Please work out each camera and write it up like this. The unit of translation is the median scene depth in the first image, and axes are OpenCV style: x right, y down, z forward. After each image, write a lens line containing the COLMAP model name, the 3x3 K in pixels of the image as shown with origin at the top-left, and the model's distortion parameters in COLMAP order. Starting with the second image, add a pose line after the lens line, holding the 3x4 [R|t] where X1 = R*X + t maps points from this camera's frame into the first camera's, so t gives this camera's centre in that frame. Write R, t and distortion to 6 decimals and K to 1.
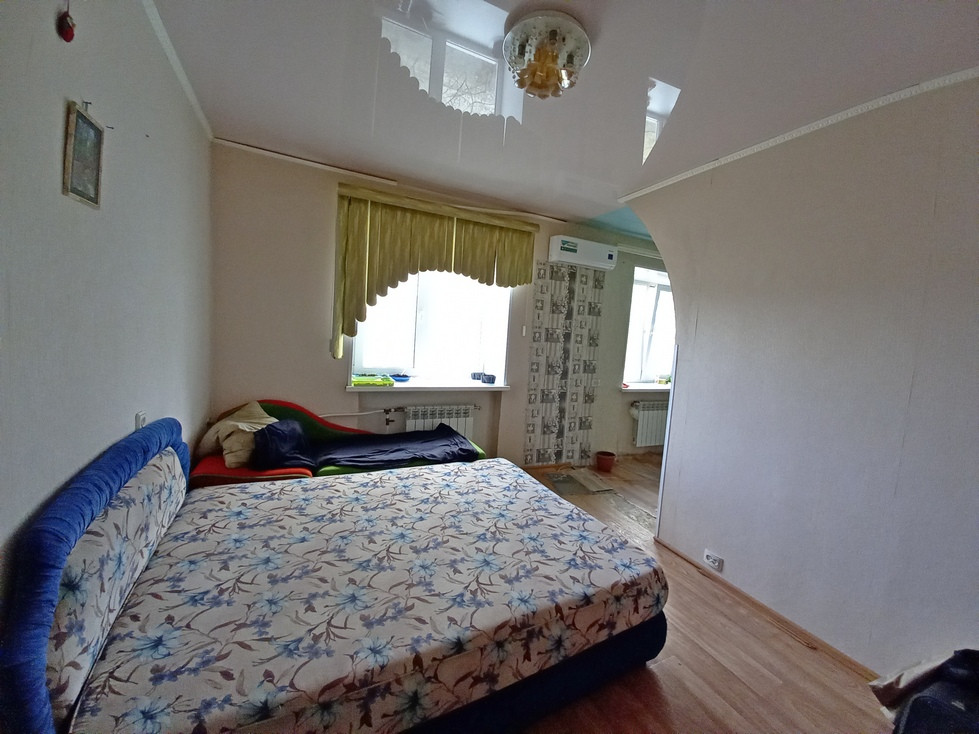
lens RADIAL K [[379.4, 0, 507.6], [0, 379.4, 363.6], [0, 0, 1]] dist [0.014928, -0.014019]
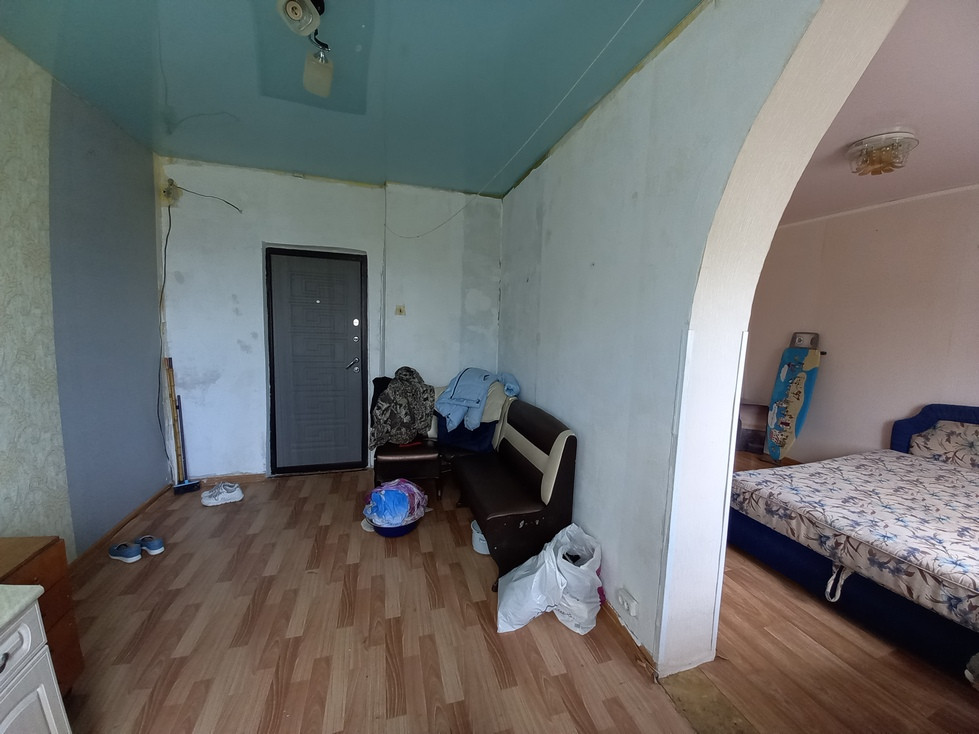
lens RADIAL K [[379.4, 0, 507.0], [0, 379.4, 362.6], [0, 0, 1]] dist [0.014928, -0.014019]
pose [[-0.981536, -0.122245, 0.147116, 0.827161], [-0.092698, 0.976775, 0.193176, -0.096065], [-0.167314, 0.175971, -0.970072, 1.908254]]
